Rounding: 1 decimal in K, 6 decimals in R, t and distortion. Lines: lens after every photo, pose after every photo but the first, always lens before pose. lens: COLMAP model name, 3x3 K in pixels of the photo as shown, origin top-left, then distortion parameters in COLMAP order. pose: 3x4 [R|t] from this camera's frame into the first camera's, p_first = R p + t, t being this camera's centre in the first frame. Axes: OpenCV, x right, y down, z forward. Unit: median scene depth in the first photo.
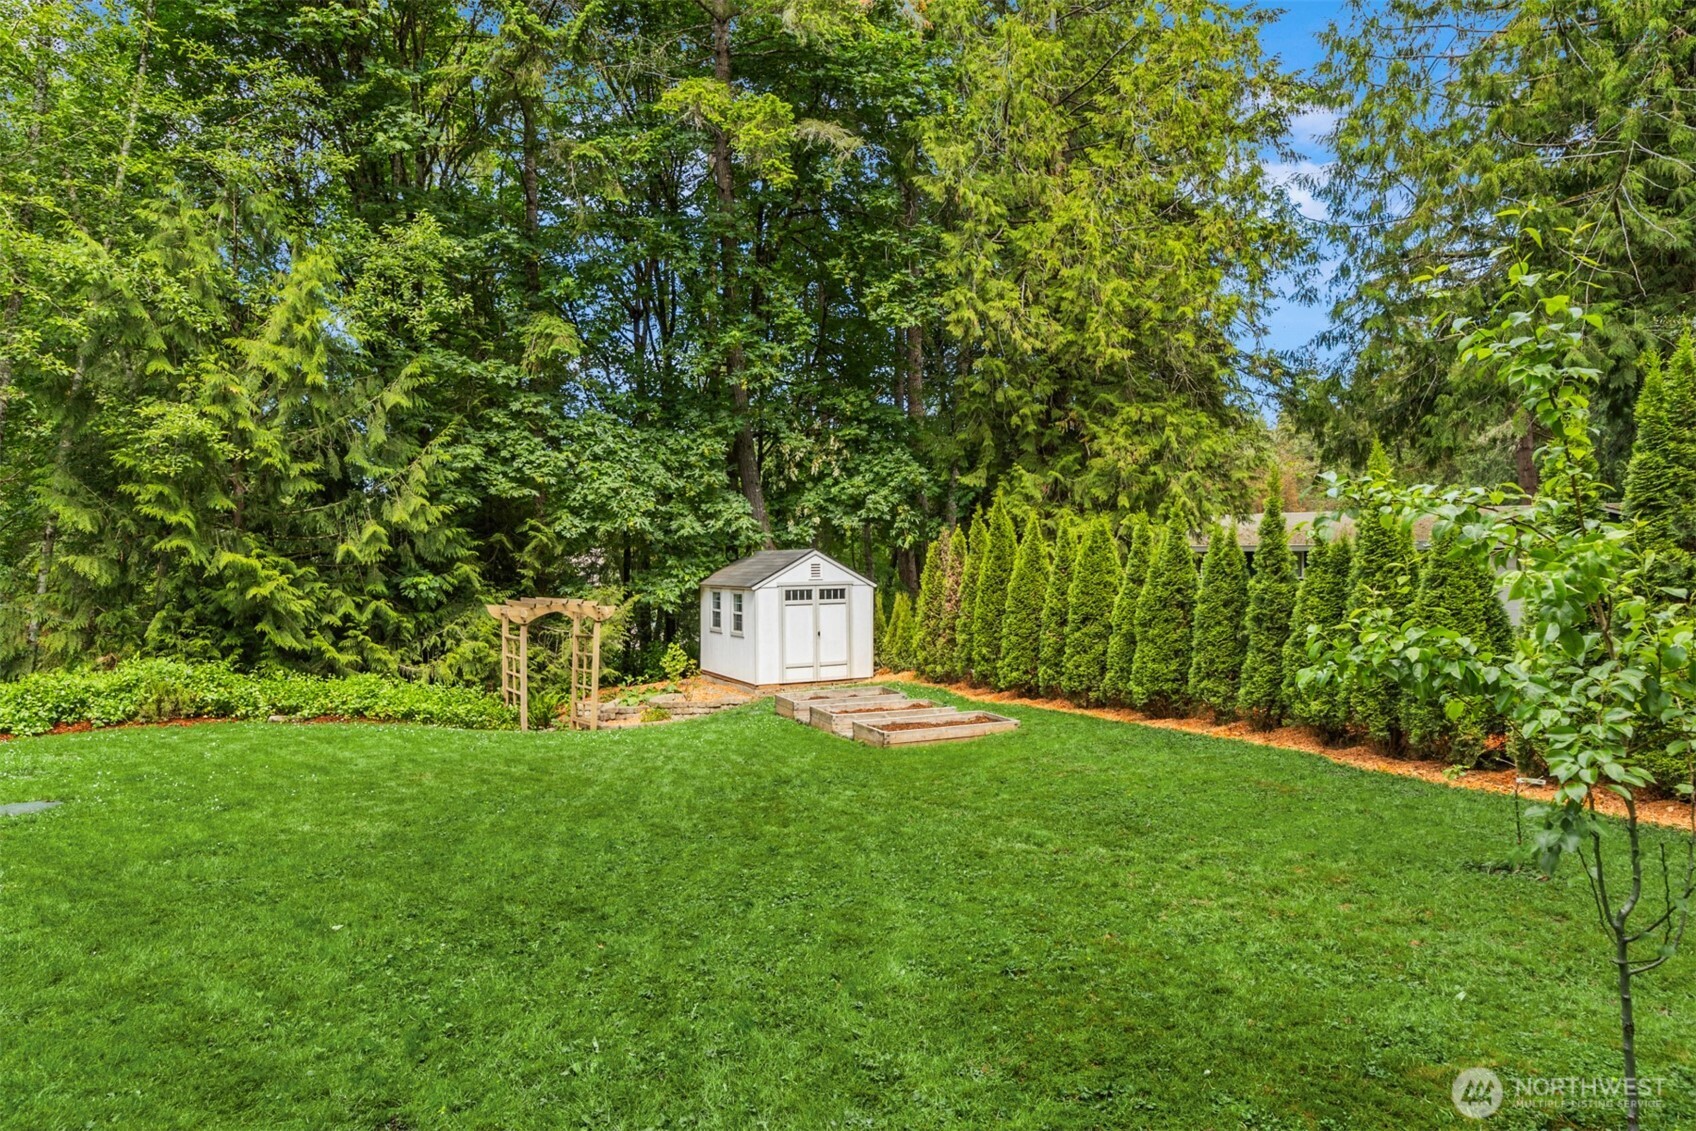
lens RADIAL K [[1068.1, 0, 853.8], [0, 1068.1, 562.6], [0, 0, 1]] dist [0.020089, 0.001037]
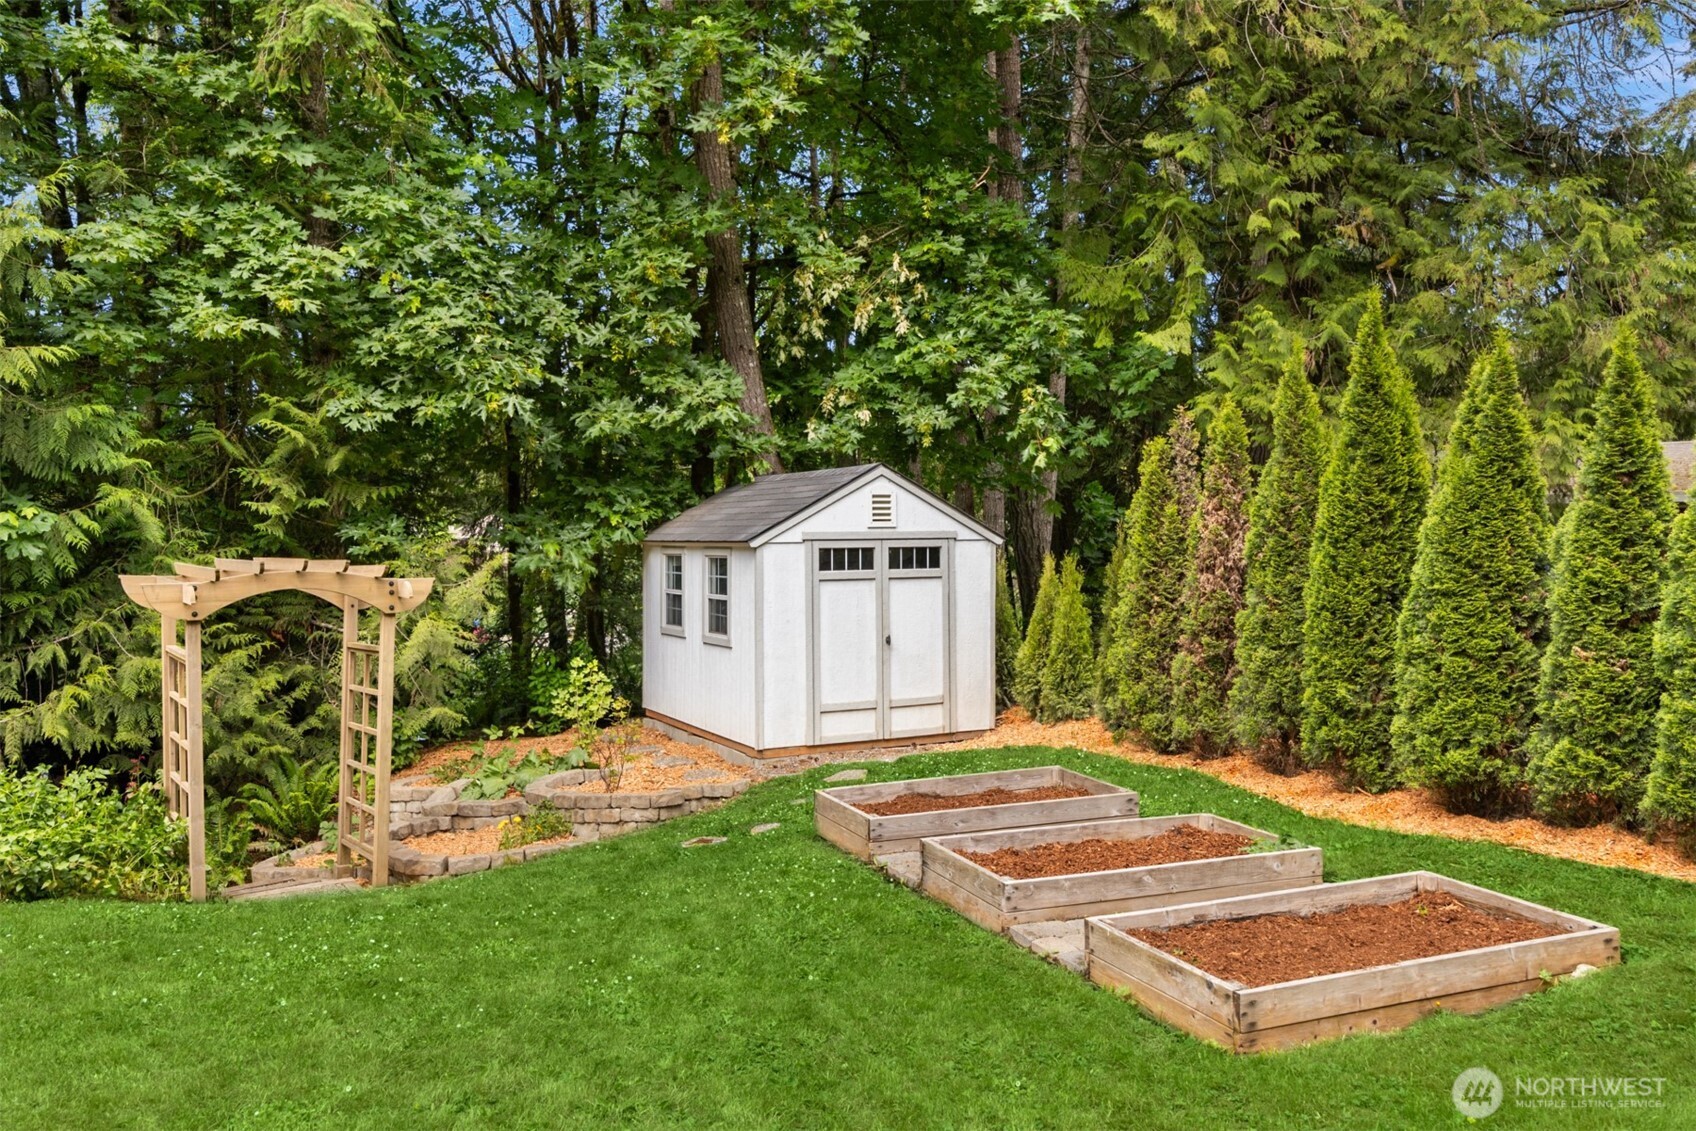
lens RADIAL K [[1330.2, 0, 845.3], [0, 1330.2, 559.3], [0, 0, 1]] dist [0.050981, 0.002137]
pose [[0.999945, 0.003105, 0.010053, -0.057791], [-0.003269, 0.999860, 0.016411, 0.020729], [-0.010000, -0.016443, 0.999815, 0.404926]]
